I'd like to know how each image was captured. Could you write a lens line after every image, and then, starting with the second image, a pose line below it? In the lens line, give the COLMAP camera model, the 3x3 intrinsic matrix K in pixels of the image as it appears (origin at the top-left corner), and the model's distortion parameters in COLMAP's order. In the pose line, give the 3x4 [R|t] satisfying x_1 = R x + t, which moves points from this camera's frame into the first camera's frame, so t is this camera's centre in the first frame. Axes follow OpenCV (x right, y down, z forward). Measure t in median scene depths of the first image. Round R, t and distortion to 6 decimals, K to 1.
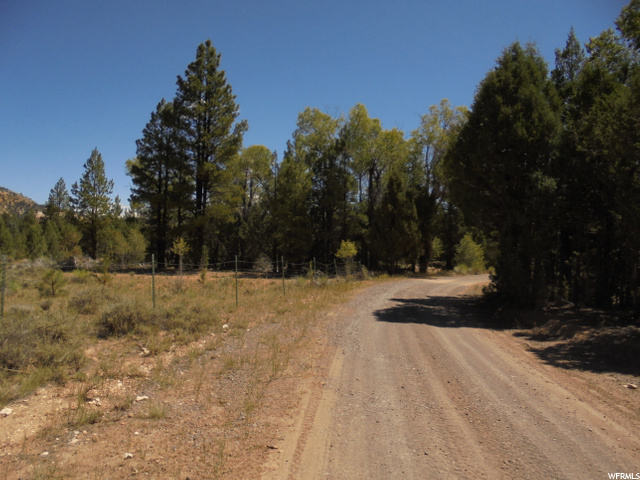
lens RADIAL K [[484.3, 0, 321.0], [0, 484.3, 242.1], [0, 0, 1]] dist [-0.067325, 0.043186]
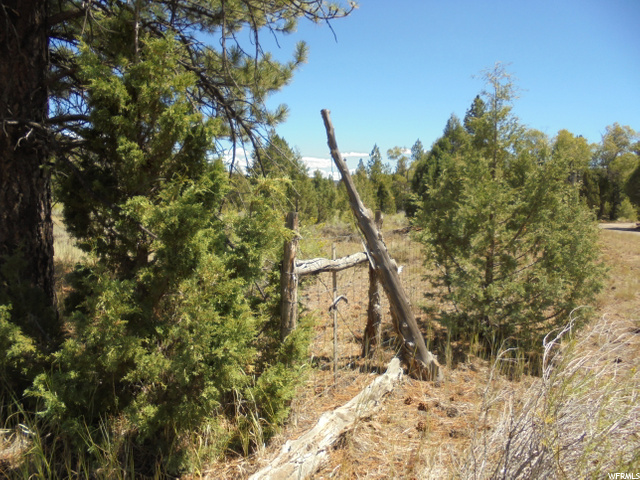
lens RADIAL K [[484.3, 0, 318.4], [0, 484.3, 237.3], [0, 0, 1]] dist [-0.067325, 0.043186]
pose [[0.962590, 0.021634, -0.270099, -0.292729], [0.001242, 0.996445, 0.084238, -0.025806], [0.270961, -0.081422, 0.959141, -0.926178]]
